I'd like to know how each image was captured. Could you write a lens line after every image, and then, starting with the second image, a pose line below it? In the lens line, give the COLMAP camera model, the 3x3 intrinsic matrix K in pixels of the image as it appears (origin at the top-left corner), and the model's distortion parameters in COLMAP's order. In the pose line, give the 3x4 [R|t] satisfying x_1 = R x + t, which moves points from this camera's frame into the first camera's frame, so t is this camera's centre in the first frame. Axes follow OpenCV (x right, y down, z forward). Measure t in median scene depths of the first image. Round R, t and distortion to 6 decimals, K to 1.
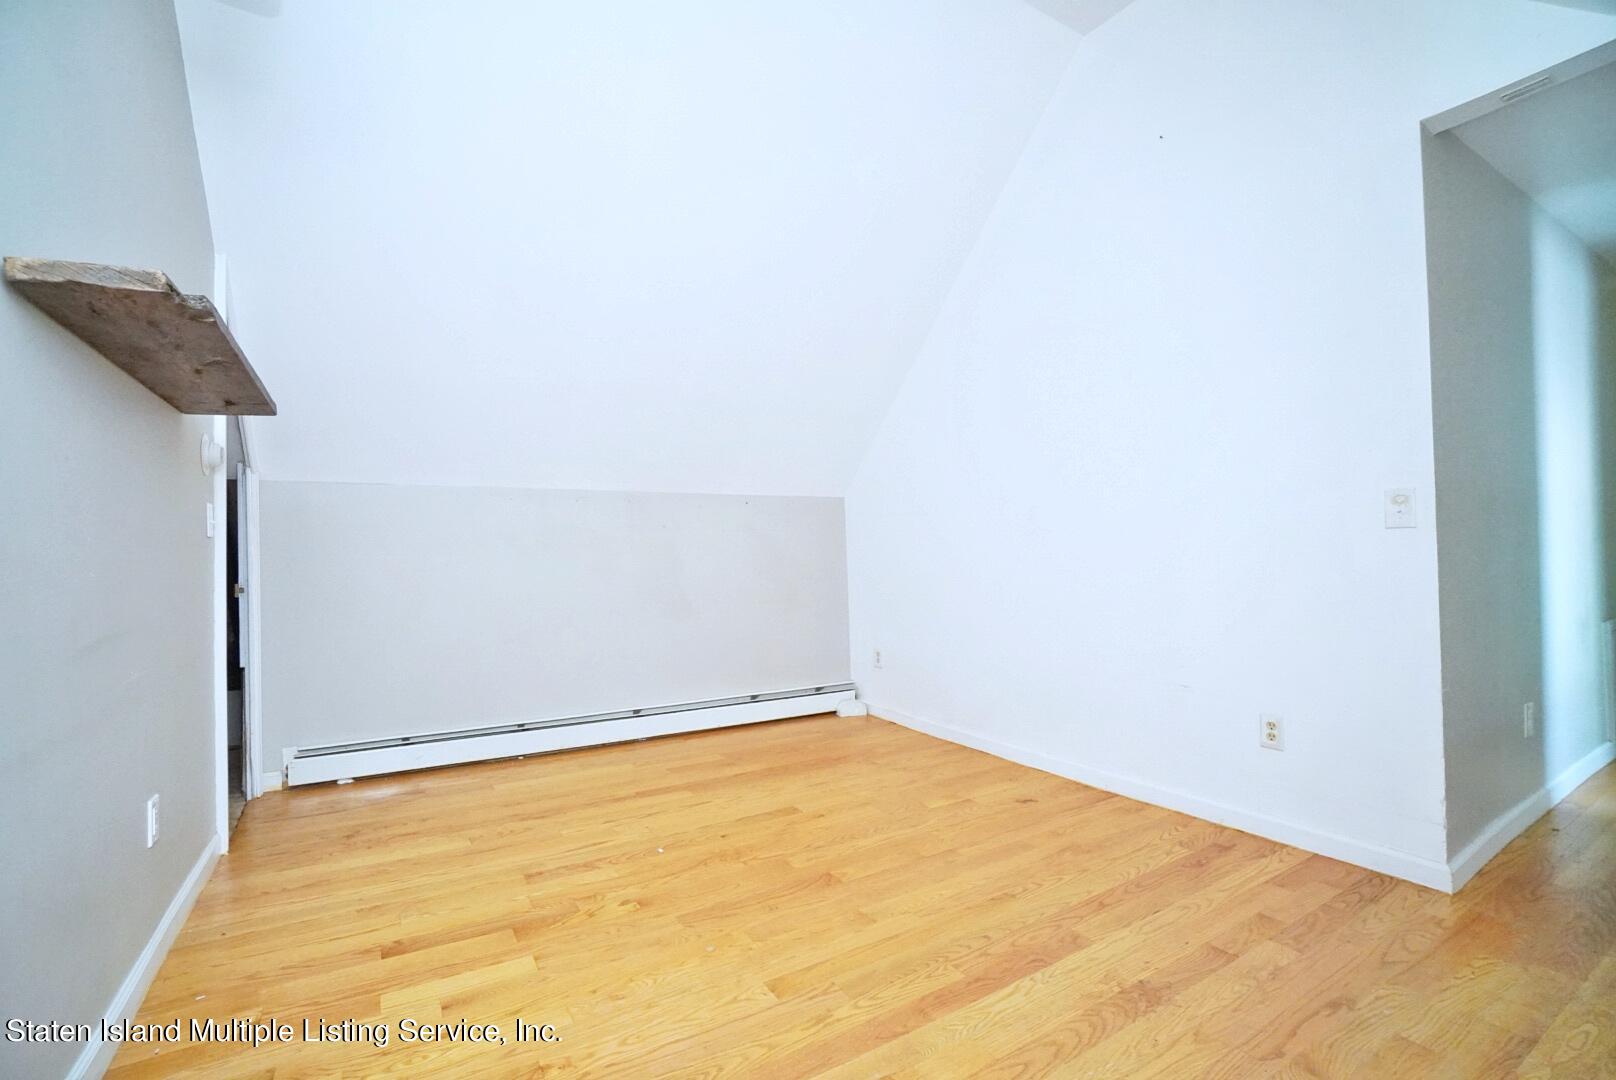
lens RADIAL K [[716.1, 0, 790.7], [0, 716.1, 545.7], [0, 0, 1]] dist [-0.047094, 0.017166]
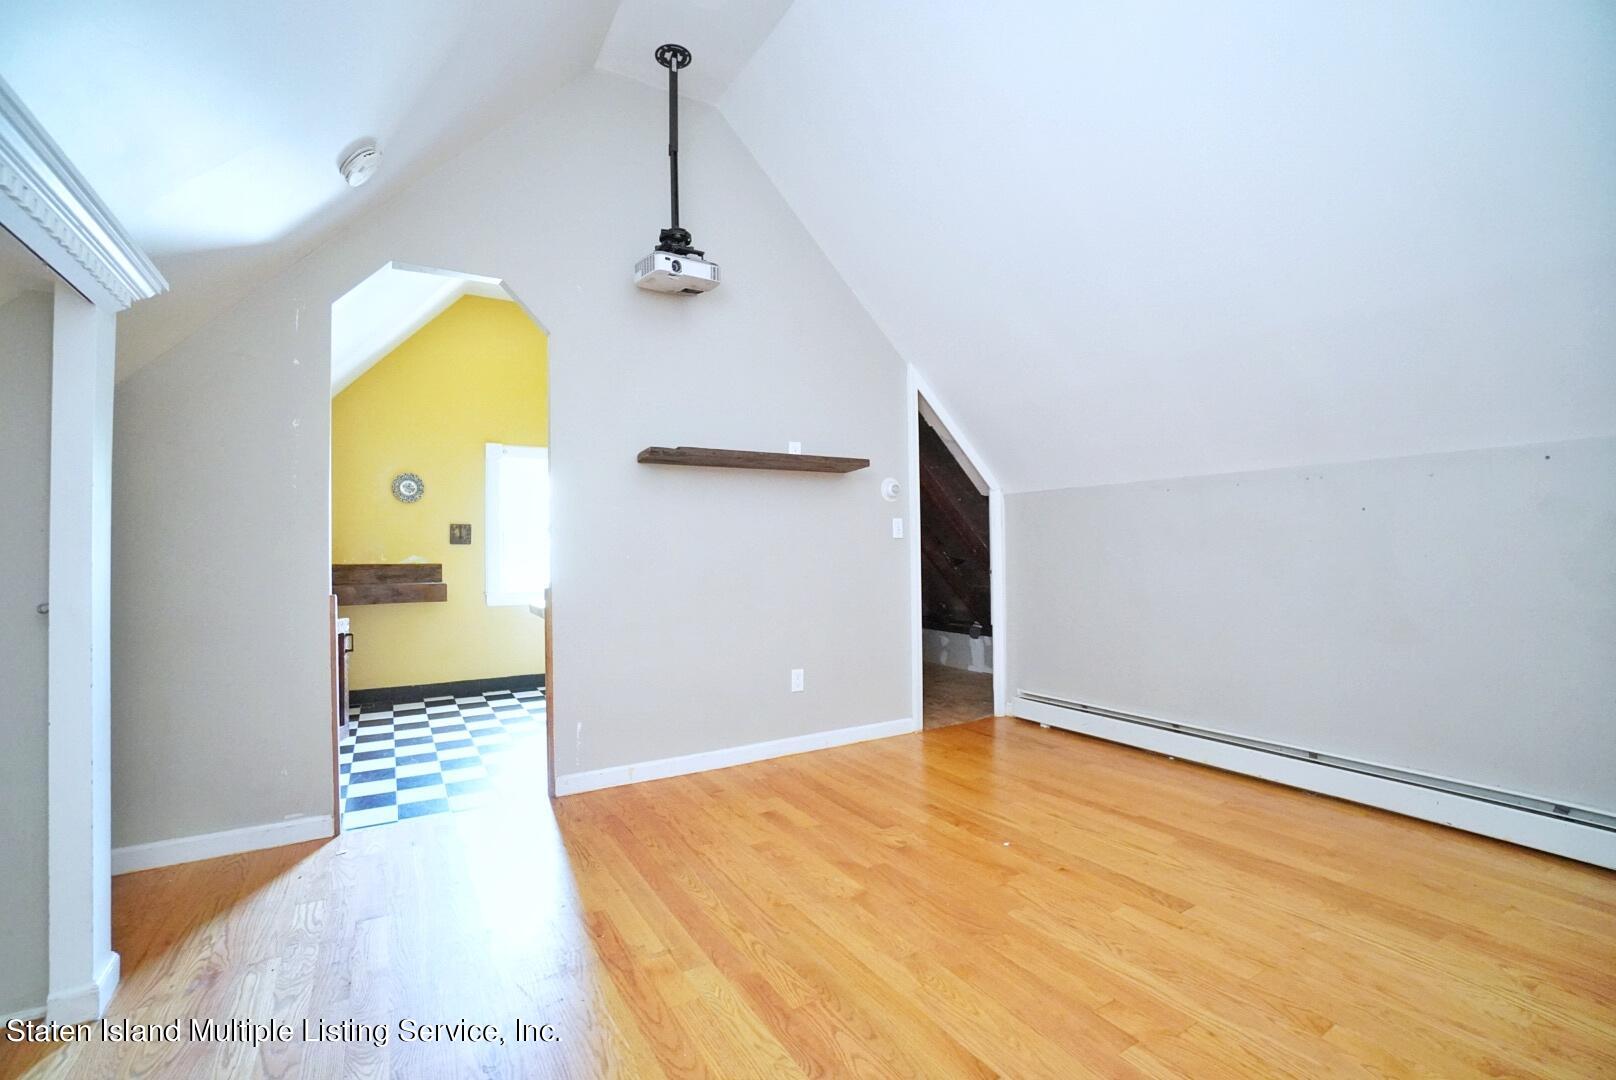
lens RADIAL K [[716.1, 0, 796.9], [0, 716.1, 544.4], [0, 0, 1]] dist [-0.047094, 0.017166]
pose [[-0.020846, 0.000727, -0.999782, 0.699065], [0.025691, 0.999670, 0.000191, -0.007209], [0.999453, -0.025682, -0.020858, 0.609079]]
